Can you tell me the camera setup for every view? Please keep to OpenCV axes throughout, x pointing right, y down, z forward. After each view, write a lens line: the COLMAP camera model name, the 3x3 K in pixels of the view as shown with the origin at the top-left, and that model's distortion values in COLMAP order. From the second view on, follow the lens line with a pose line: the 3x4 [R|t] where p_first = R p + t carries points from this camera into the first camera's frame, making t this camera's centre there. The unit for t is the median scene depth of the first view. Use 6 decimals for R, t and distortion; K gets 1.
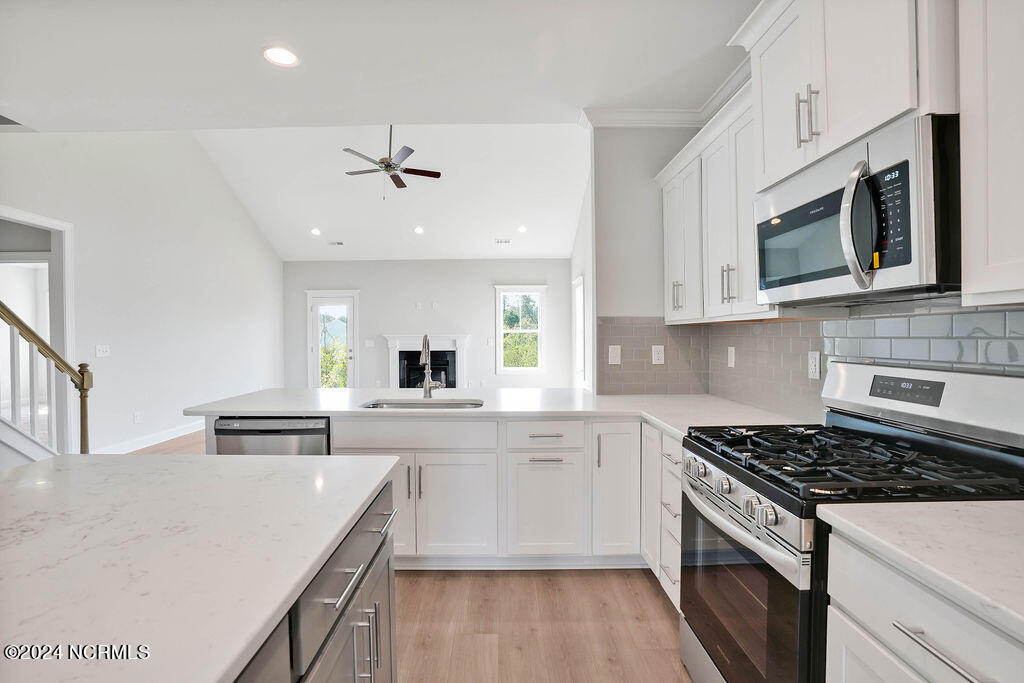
lens RADIAL K [[494.8, 0, 492.9], [0, 494.8, 344.1], [0, 0, 1]] dist [-0.000079, 0.000572]
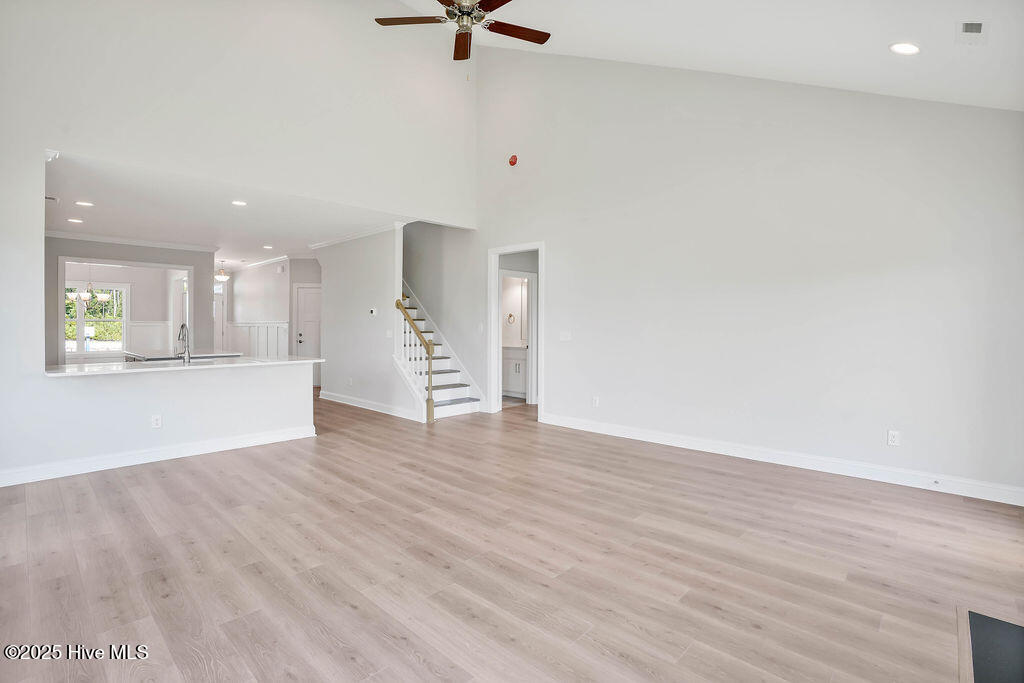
lens RADIAL K [[478.8, 0, 511.6], [0, 478.8, 334.0], [0, 0, 1]] dist [-0.044048, 0.000810]
pose [[-0.669449, 0.017213, -0.742658, 0.340955], [-0.014118, 0.999256, 0.035886, -0.063924], [0.742724, 0.034509, -0.668708, 3.332188]]
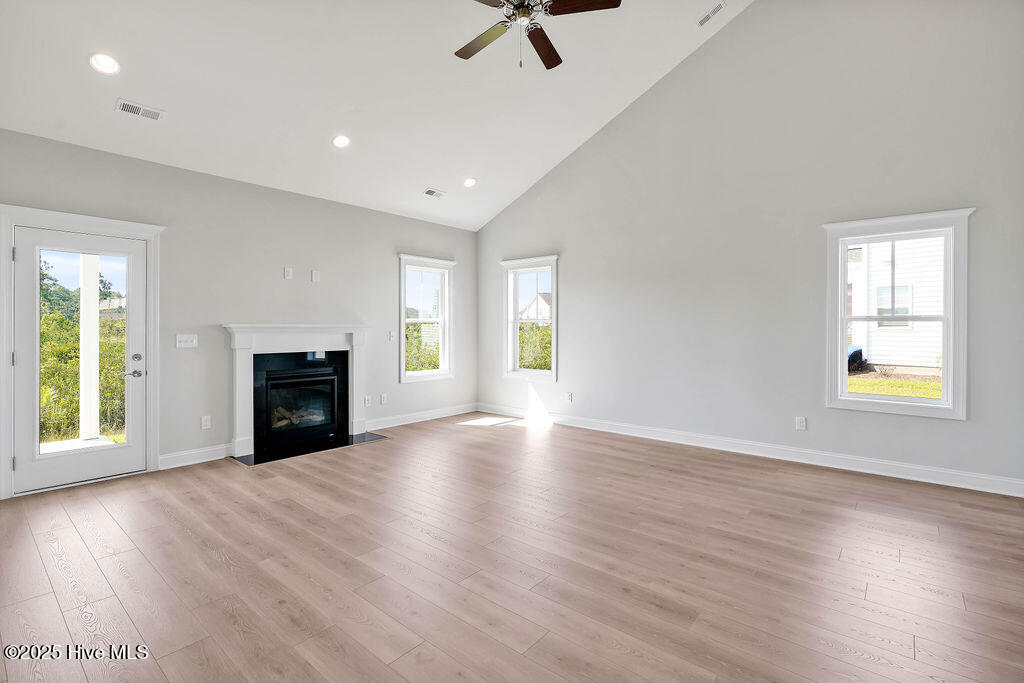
lens RADIAL K [[472.2, 0, 507.6], [0, 472.2, 322.8], [0, 0, 1]] dist [-0.025890, 0.000238]
pose [[0.636391, 0.014619, 0.771228, -1.442613], [0.006394, 0.999686, -0.024227, -0.021379], [-0.771340, 0.020349, 0.636098, 1.681477]]
